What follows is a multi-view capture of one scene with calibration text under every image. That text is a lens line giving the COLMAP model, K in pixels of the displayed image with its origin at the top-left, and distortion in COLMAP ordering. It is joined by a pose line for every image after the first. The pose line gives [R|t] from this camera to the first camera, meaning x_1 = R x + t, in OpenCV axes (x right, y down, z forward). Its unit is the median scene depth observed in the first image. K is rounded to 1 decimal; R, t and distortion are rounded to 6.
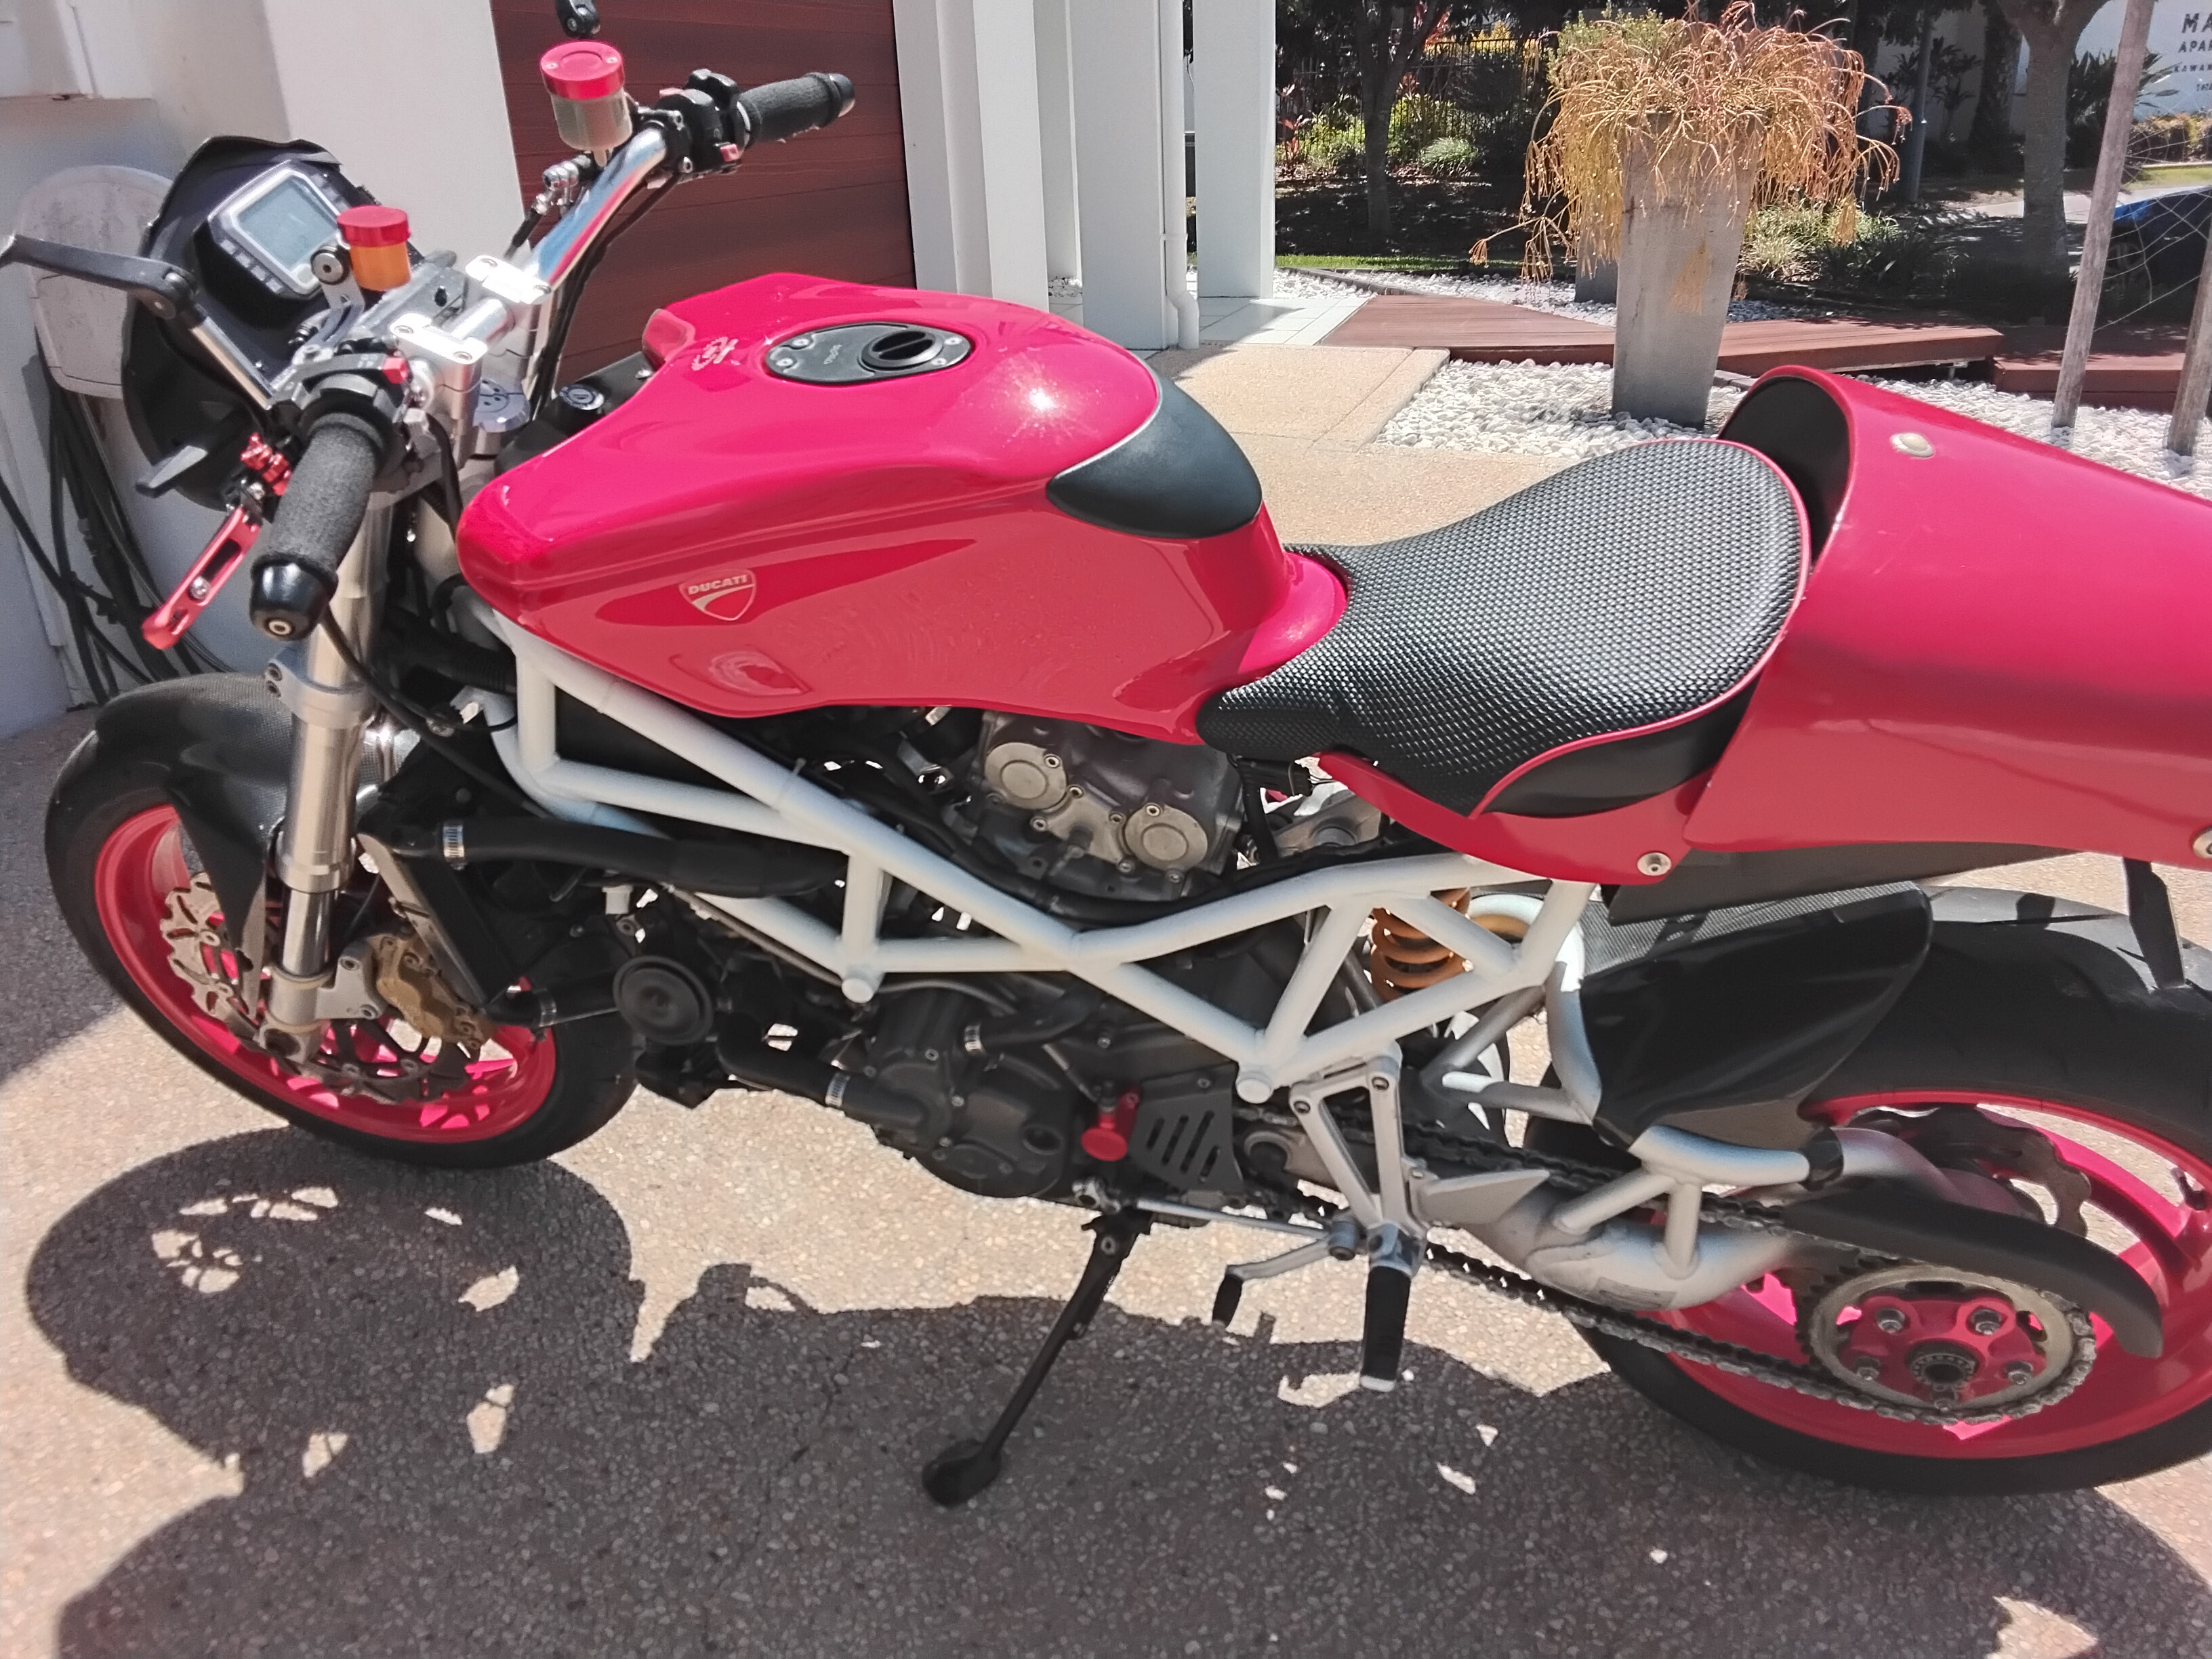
lens RADIAL K [[1666.9, 0, 1106.0], [0, 1666.9, 829.5], [0, 0, 1]] dist [0.139604, -0.199384]
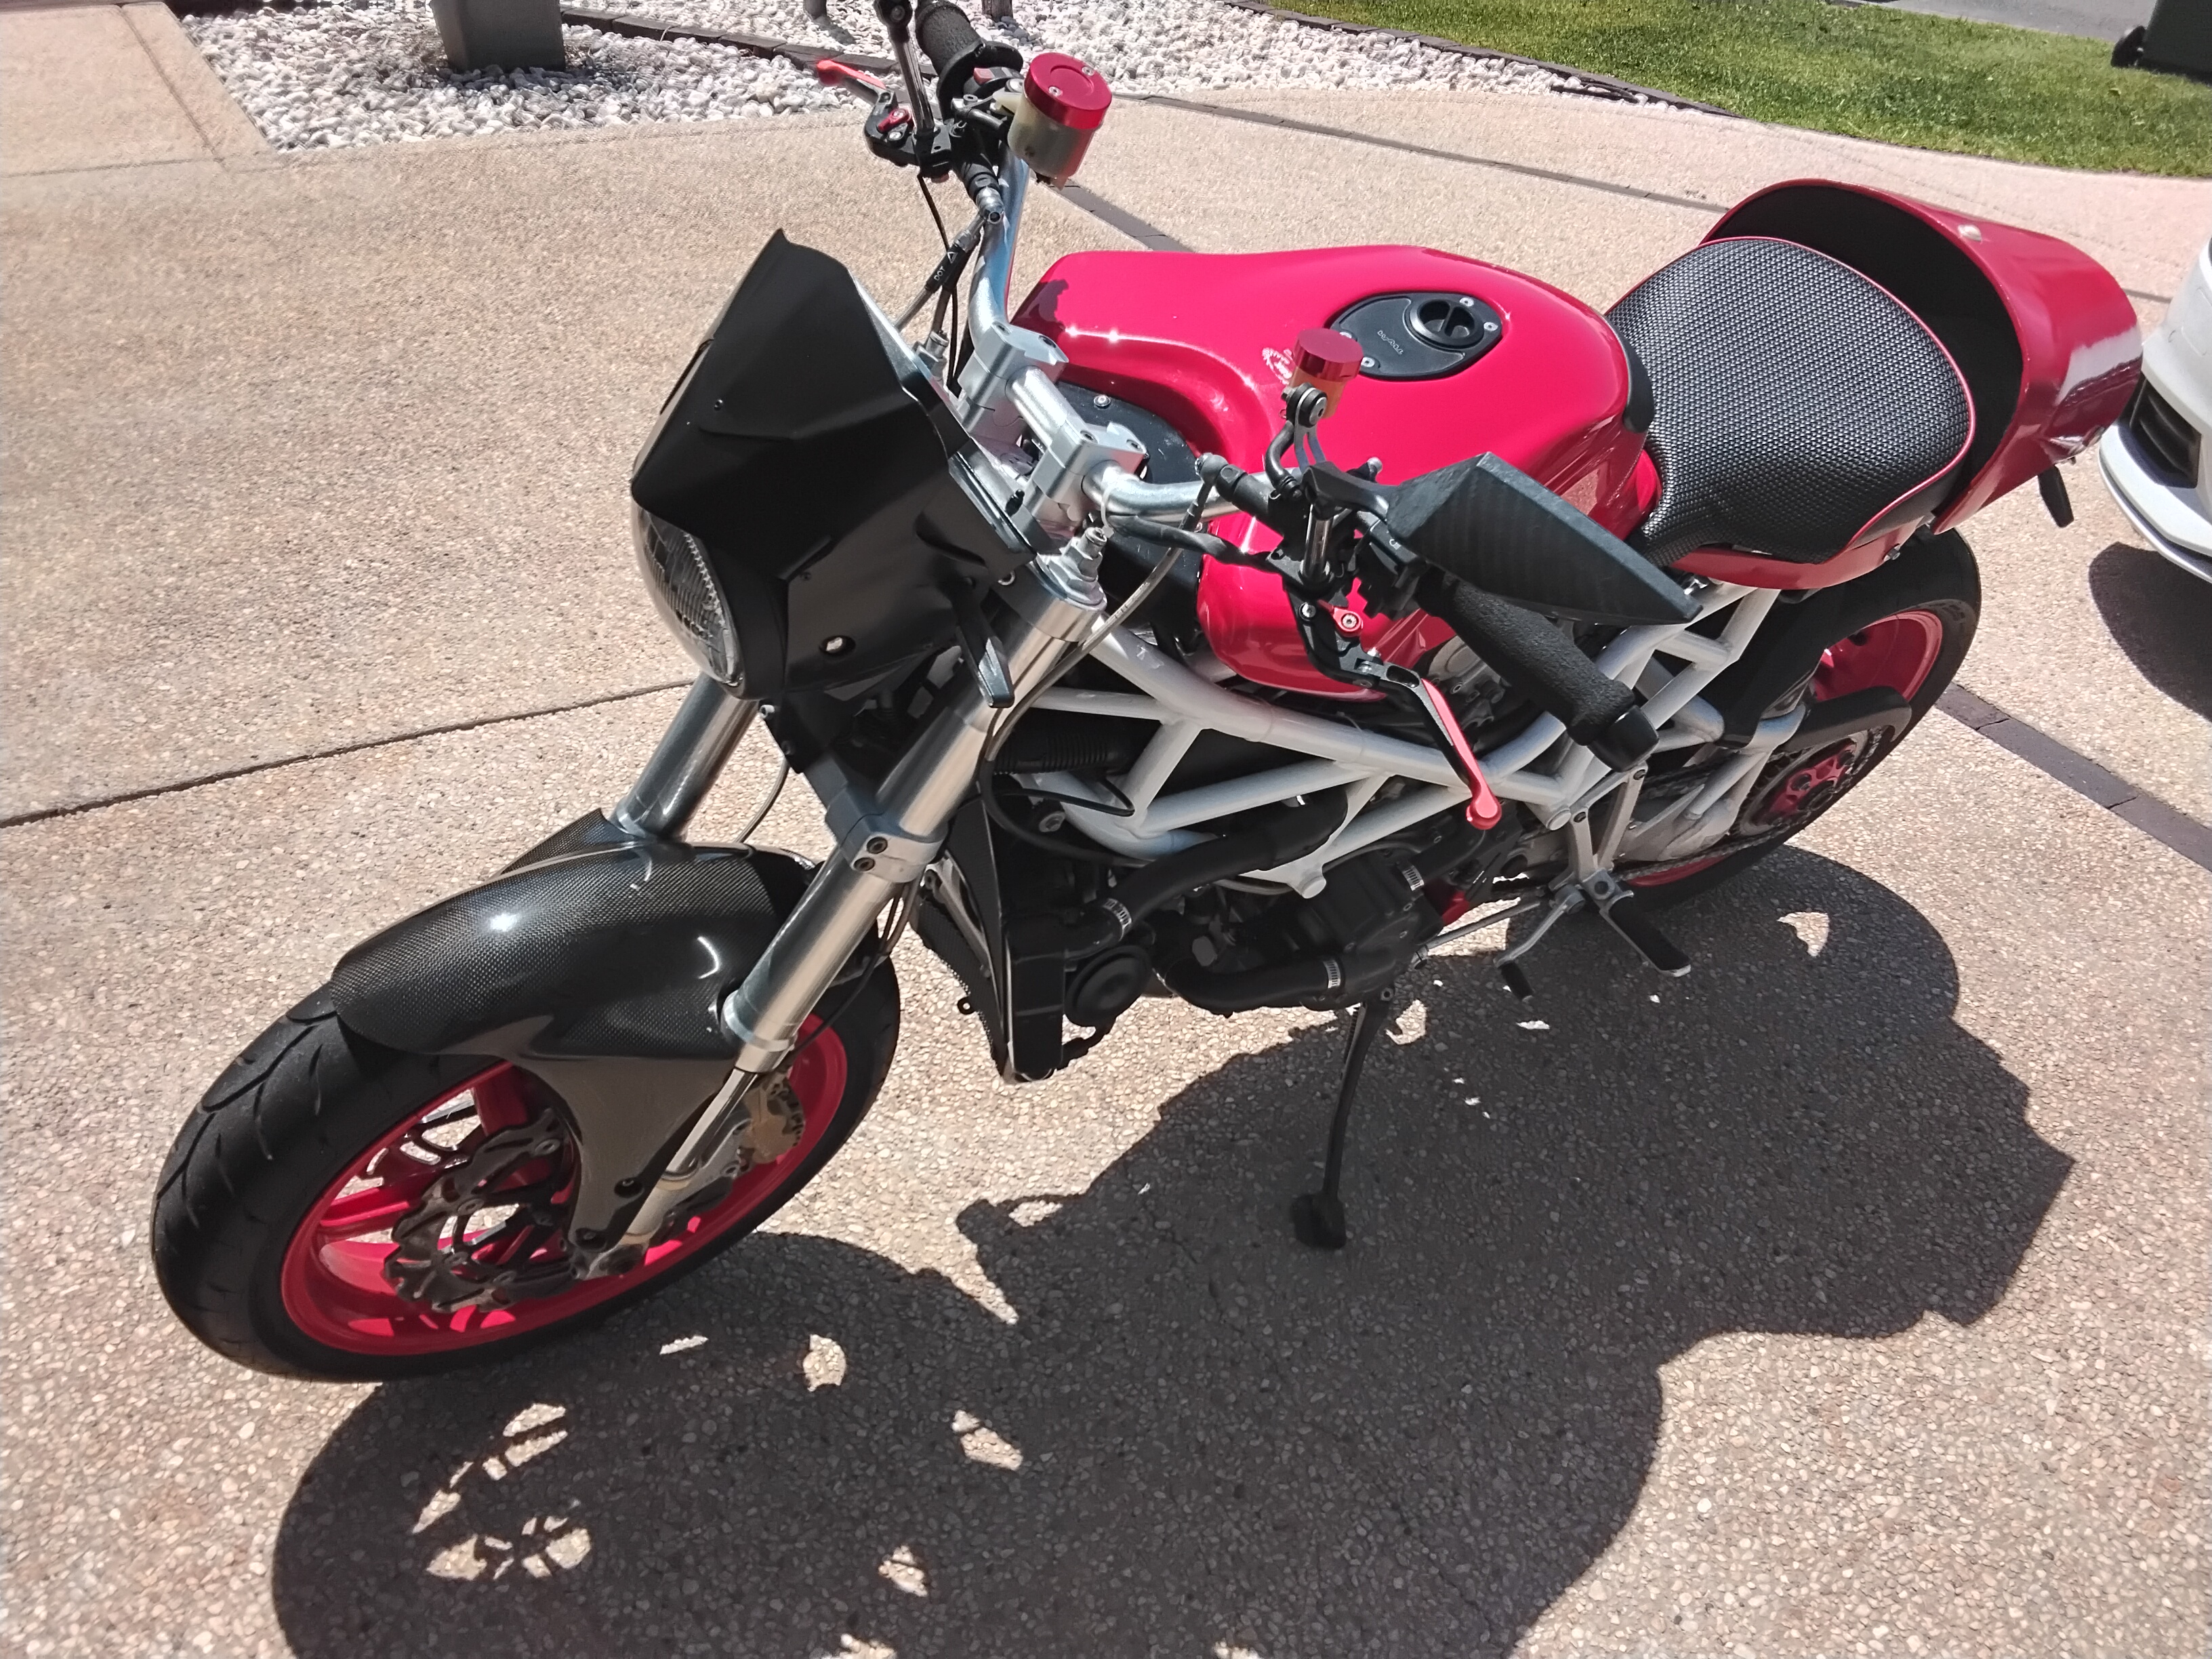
lens RADIAL K [[1666.9, 0, 1106.0], [0, 1666.9, 829.5], [0, 0, 1]] dist [0.139604, -0.199384]
pose [[0.691404, -0.417935, 0.589314, -0.699601], [0.274378, 0.906479, 0.320955, -0.265916], [-0.668339, -0.060215, 0.741415, 0.214674]]
